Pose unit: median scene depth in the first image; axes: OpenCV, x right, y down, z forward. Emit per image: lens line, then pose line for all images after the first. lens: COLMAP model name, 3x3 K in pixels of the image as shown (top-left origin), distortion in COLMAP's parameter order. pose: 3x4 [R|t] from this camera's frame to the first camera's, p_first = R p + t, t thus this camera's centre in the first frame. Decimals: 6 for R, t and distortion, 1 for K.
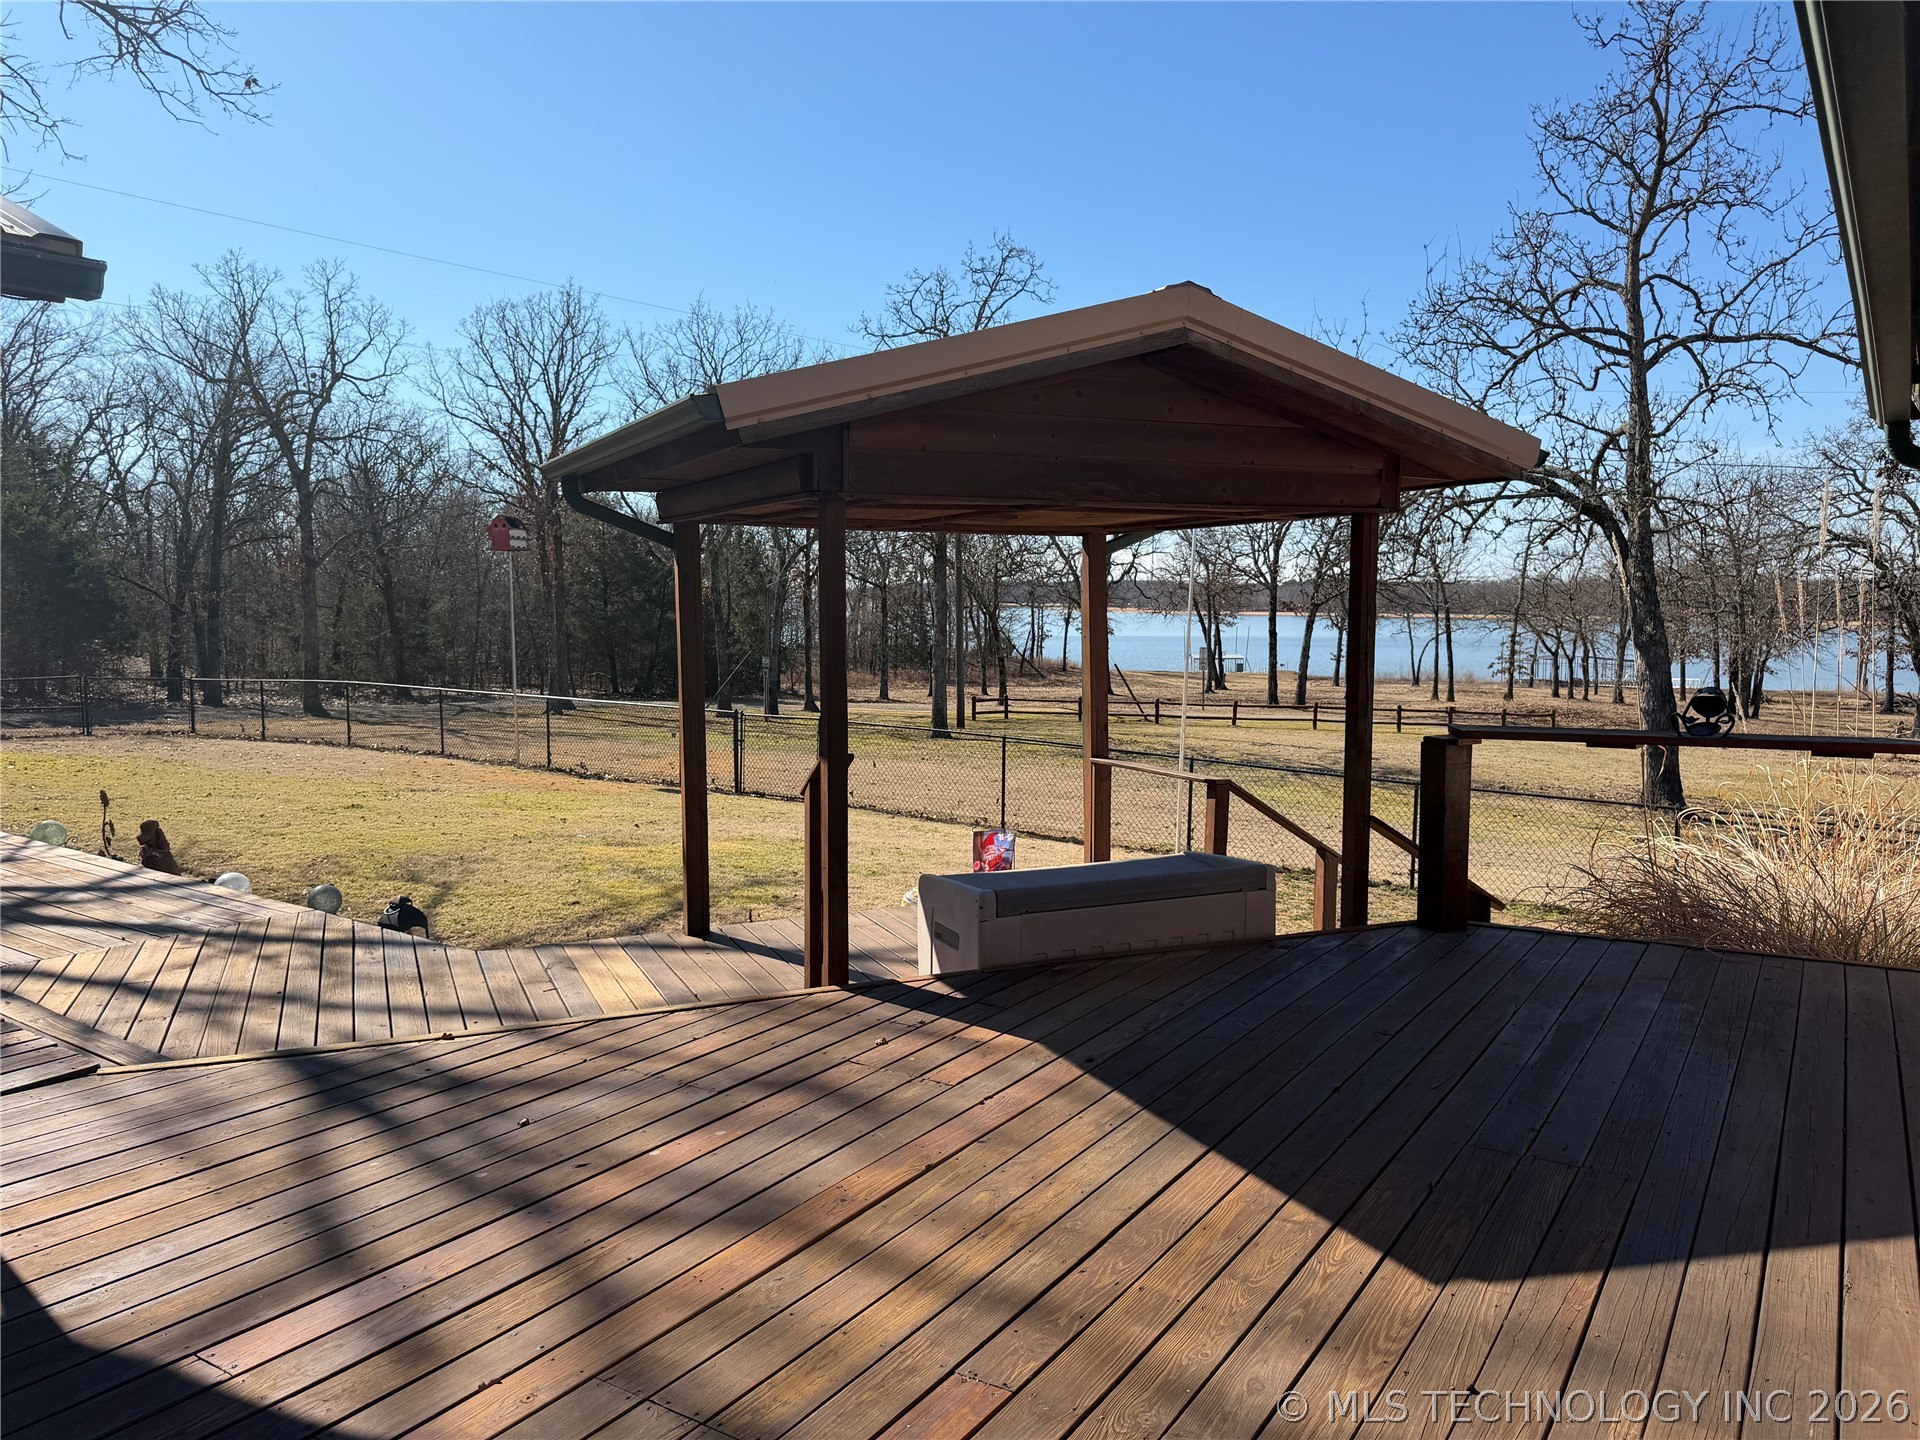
lens RADIAL K [[1352.7, 0, 962.9], [0, 1352.7, 726.2], [0, 0, 1]] dist [0.082921, -0.110220]
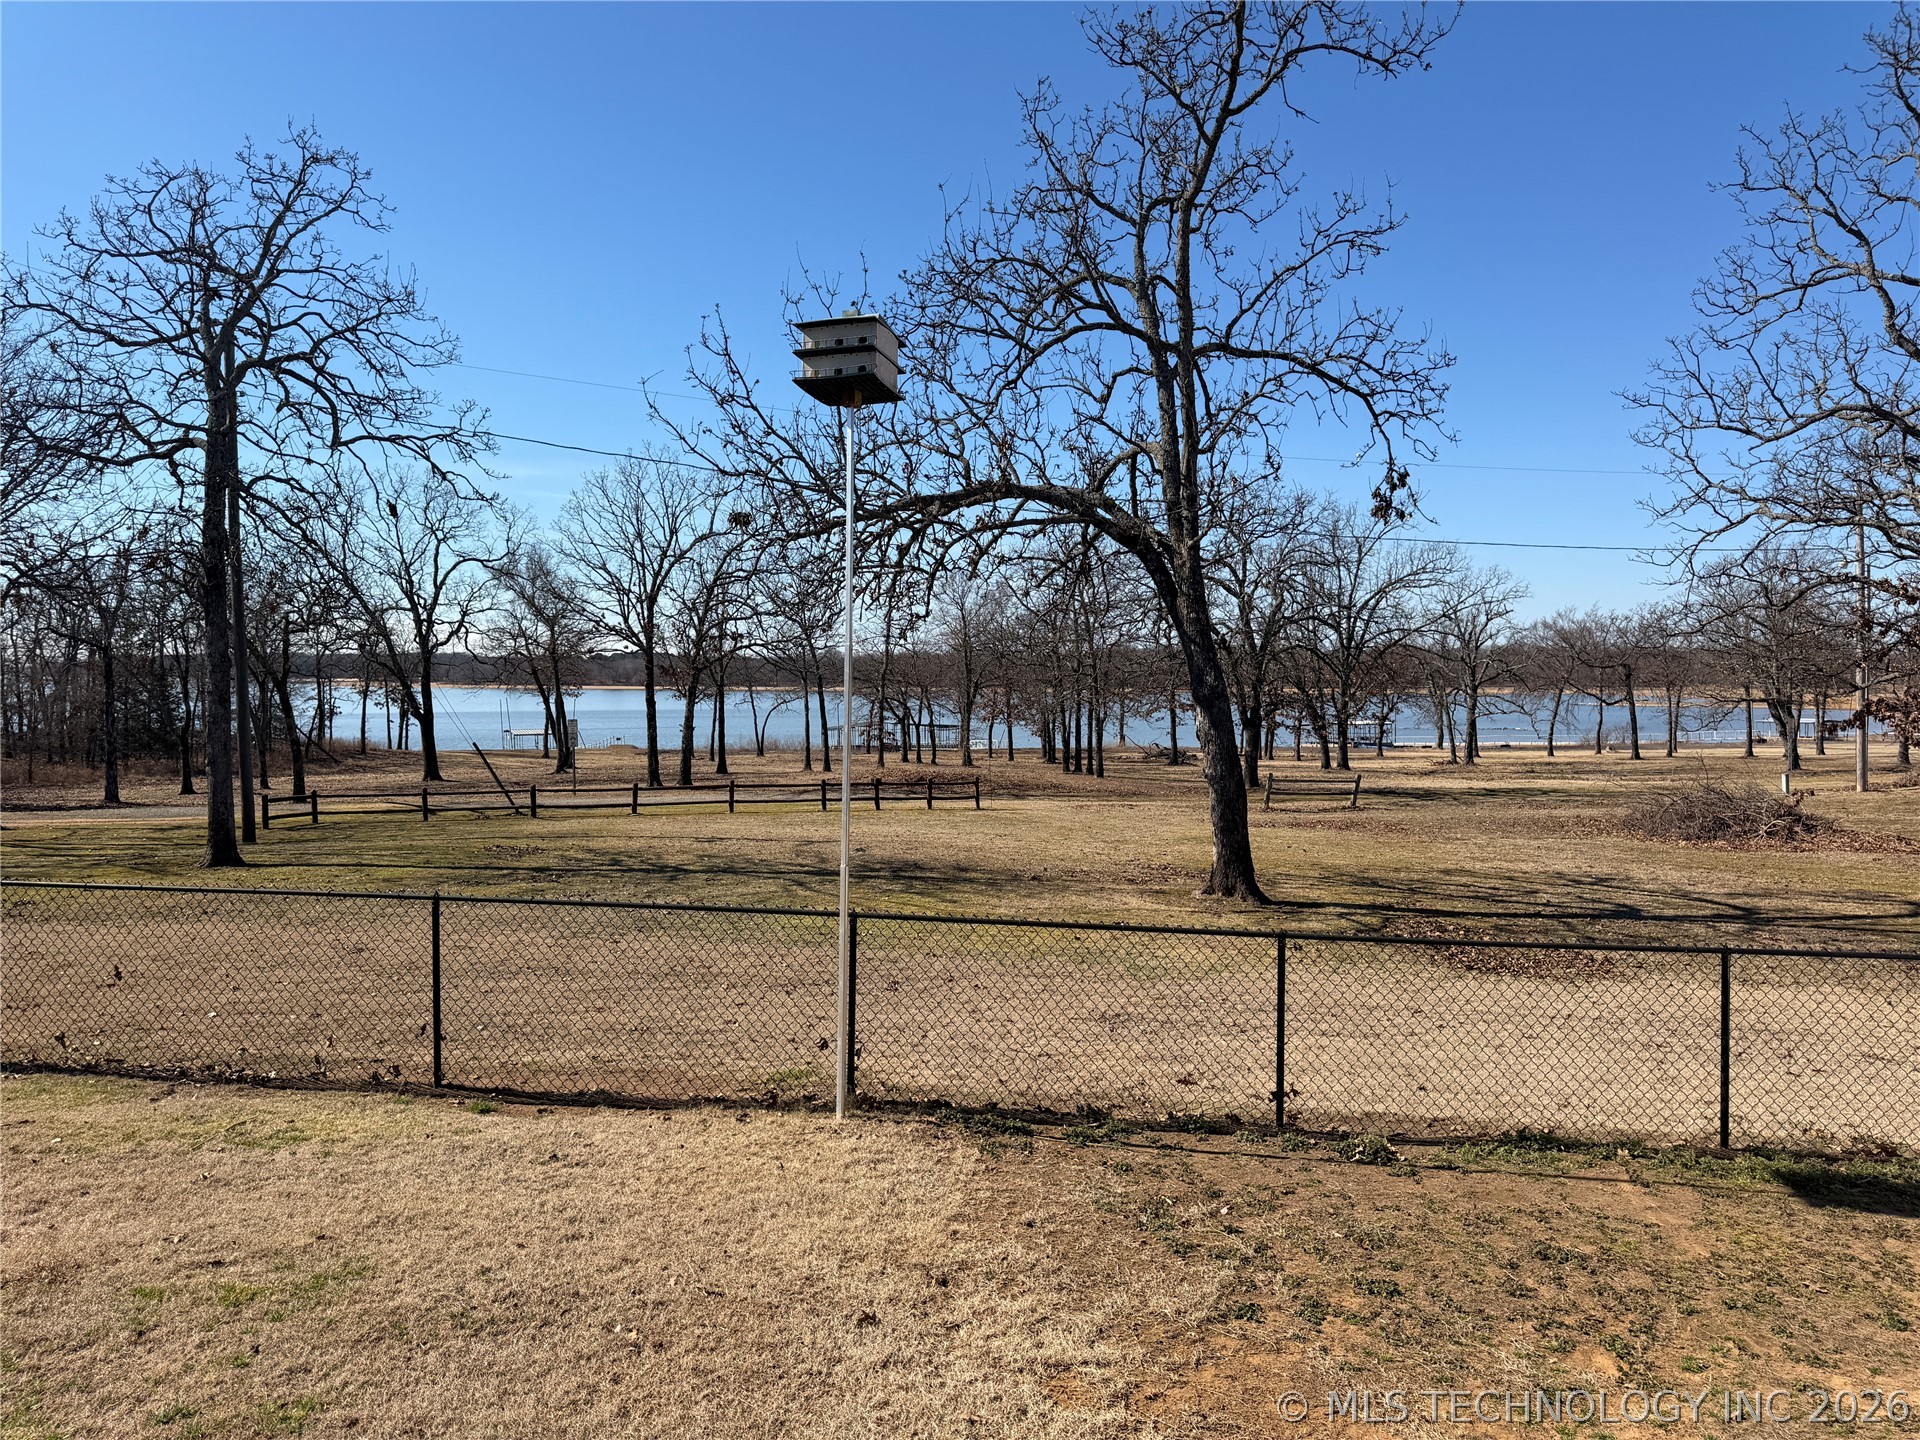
lens RADIAL K [[1352.7, 0, 962.9], [0, 1352.7, 726.2], [0, 0, 1]] dist [0.082921, -0.110220]
pose [[0.876879, -0.027300, 0.479935, -0.012170], [0.053175, 0.997768, -0.040399, -0.007563], [-0.477761, 0.060945, 0.876373, 0.153520]]
